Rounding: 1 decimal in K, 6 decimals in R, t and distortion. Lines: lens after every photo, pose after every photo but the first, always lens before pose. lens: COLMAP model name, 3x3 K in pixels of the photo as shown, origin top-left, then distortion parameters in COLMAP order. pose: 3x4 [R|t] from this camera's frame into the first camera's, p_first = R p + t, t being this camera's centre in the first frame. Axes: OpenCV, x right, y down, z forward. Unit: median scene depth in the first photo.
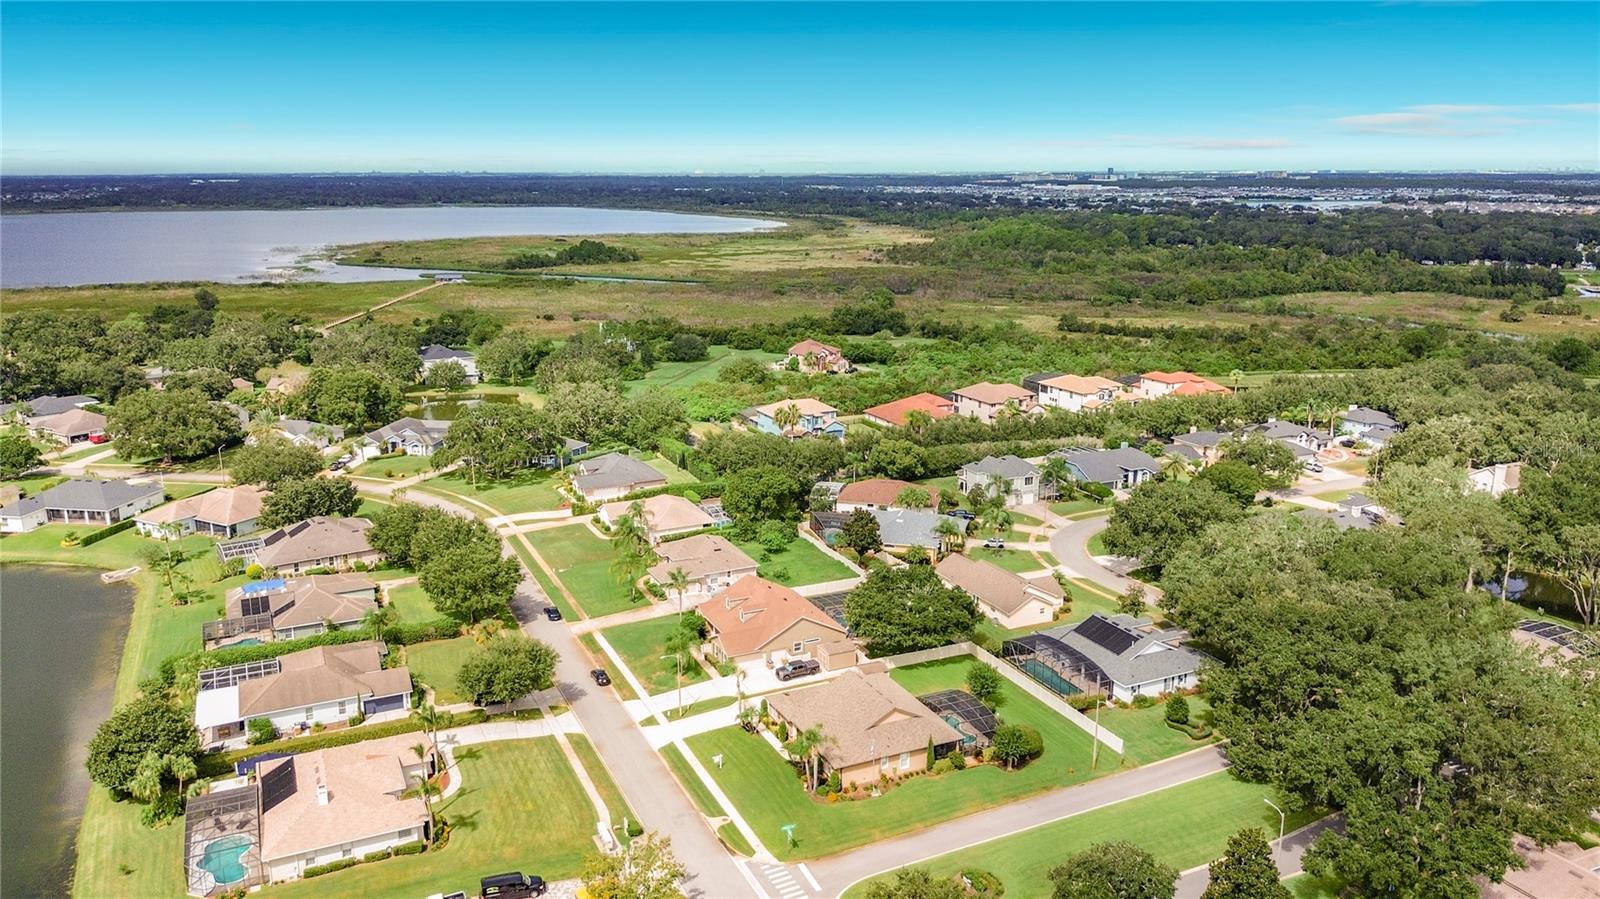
lens RADIAL K [[1157.4, 0, 798.5], [0, 1157.4, 455.7], [0, 0, 1]] dist [0.071691, -0.123417]
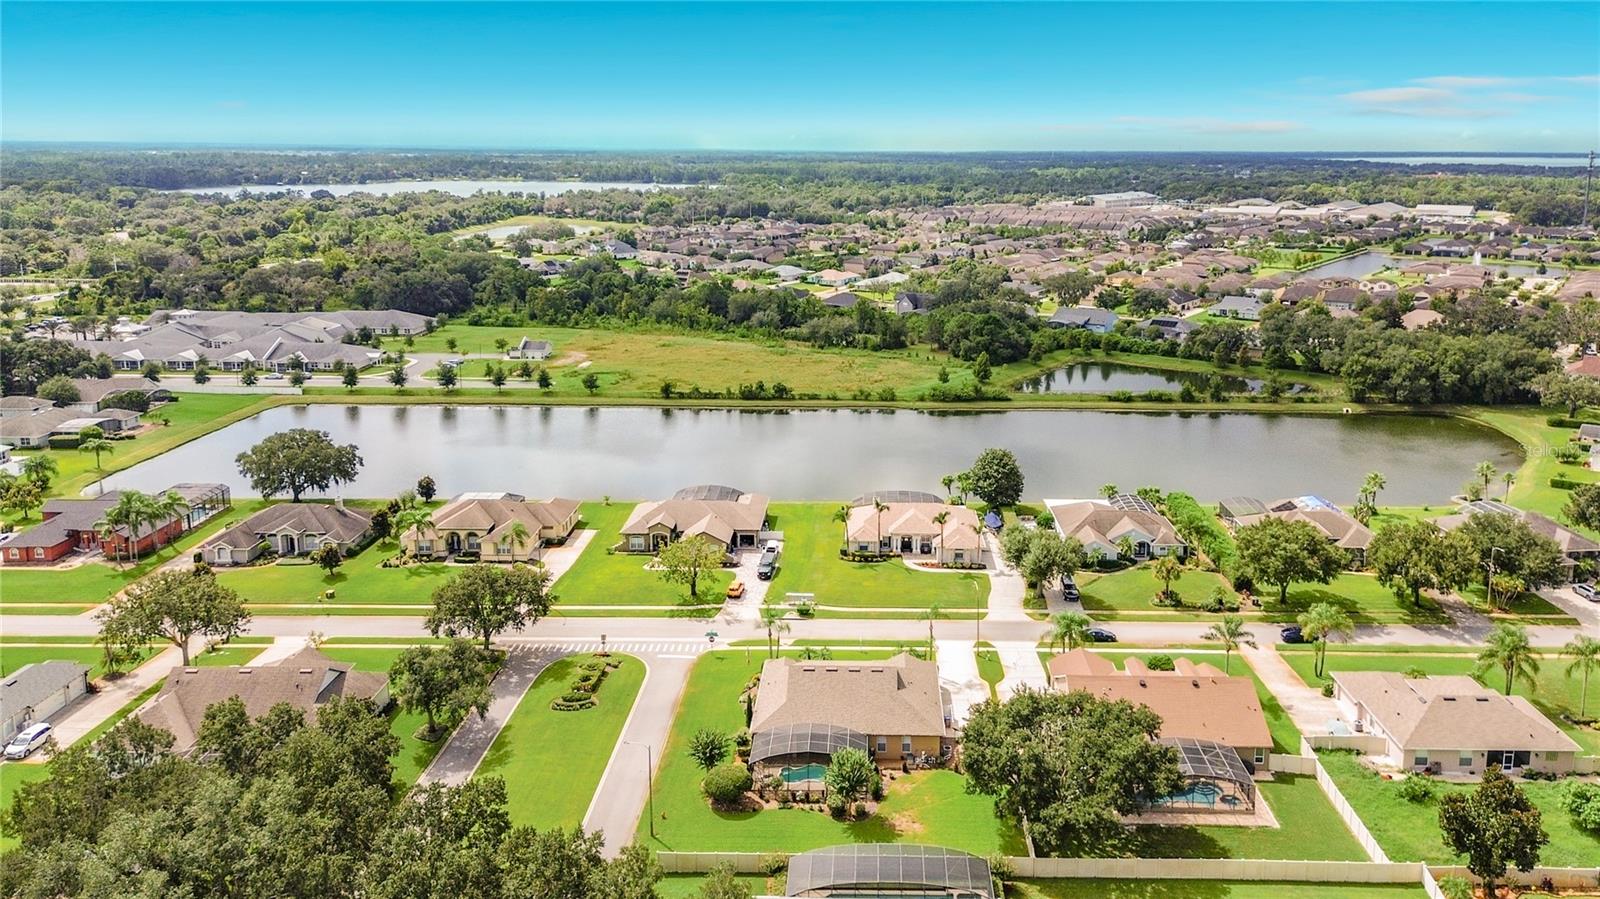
lens RADIAL K [[1149.5, 0, 814.1], [0, 1149.5, 408.7], [0, 0, 1]] dist [0.083958, -0.083678]
pose [[-0.431460, 0.195452, -0.880705, 0.536692], [-0.224295, 0.922352, 0.314577, -0.165931], [0.873805, 0.333265, -0.354119, 0.799928]]
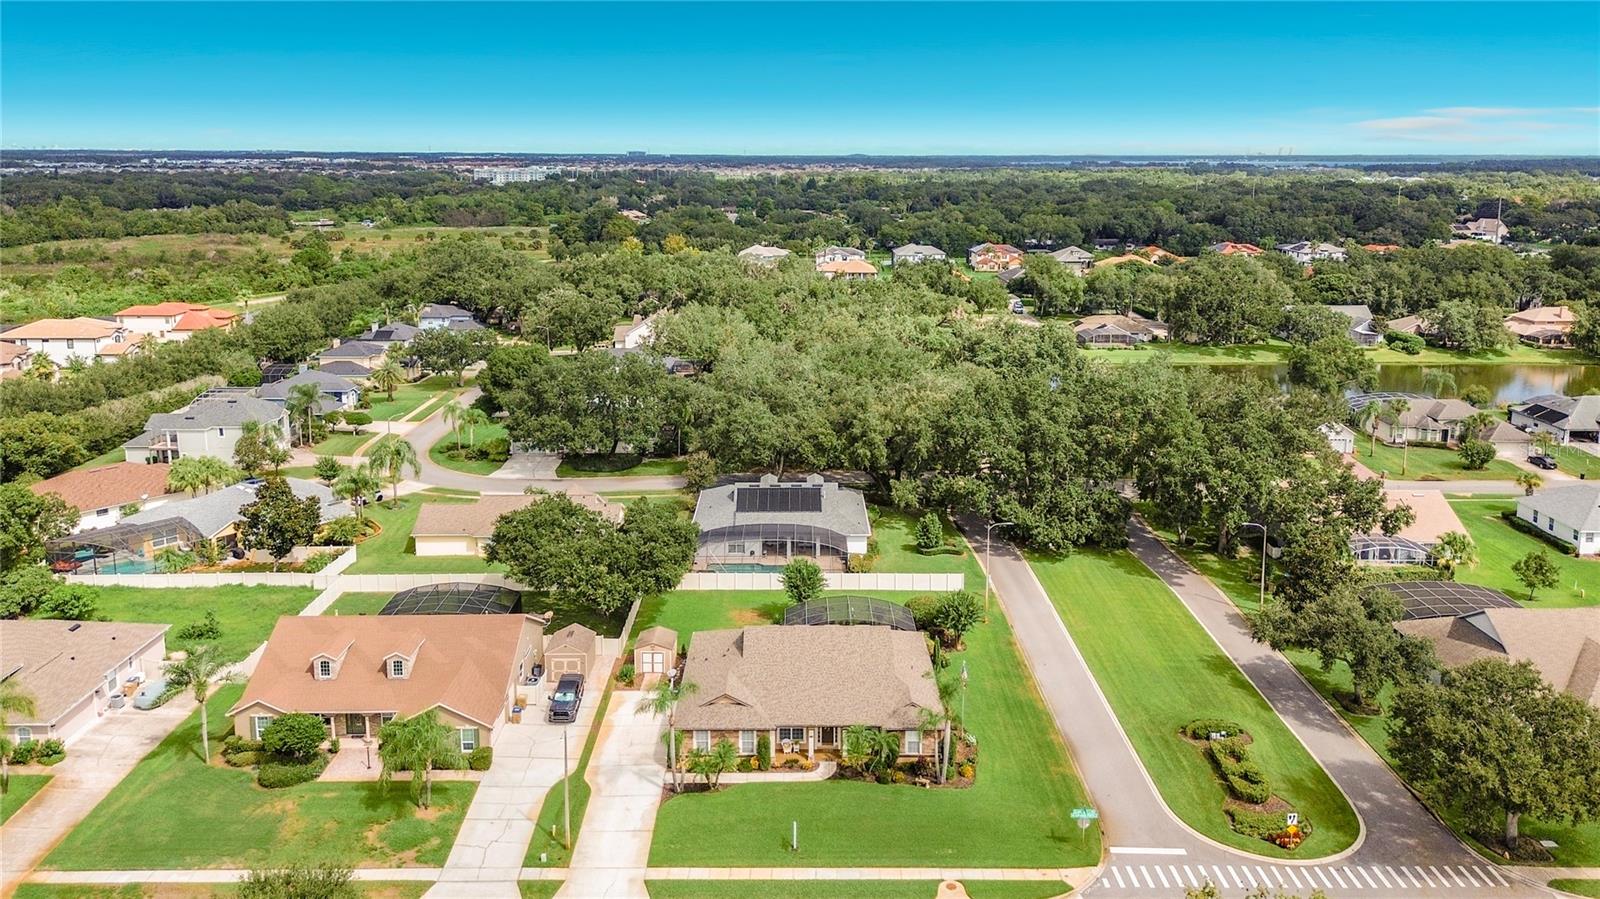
lens RADIAL K [[1149.5, 0, 814.1], [0, 1149.5, 408.7], [0, 0, 1]] dist [0.083958, -0.083678]
pose [[0.414090, -0.193783, 0.889369, -0.325320], [0.214960, 0.970257, 0.111323, 0.004872], [-0.884490, 0.145081, 0.443429, 0.456027]]
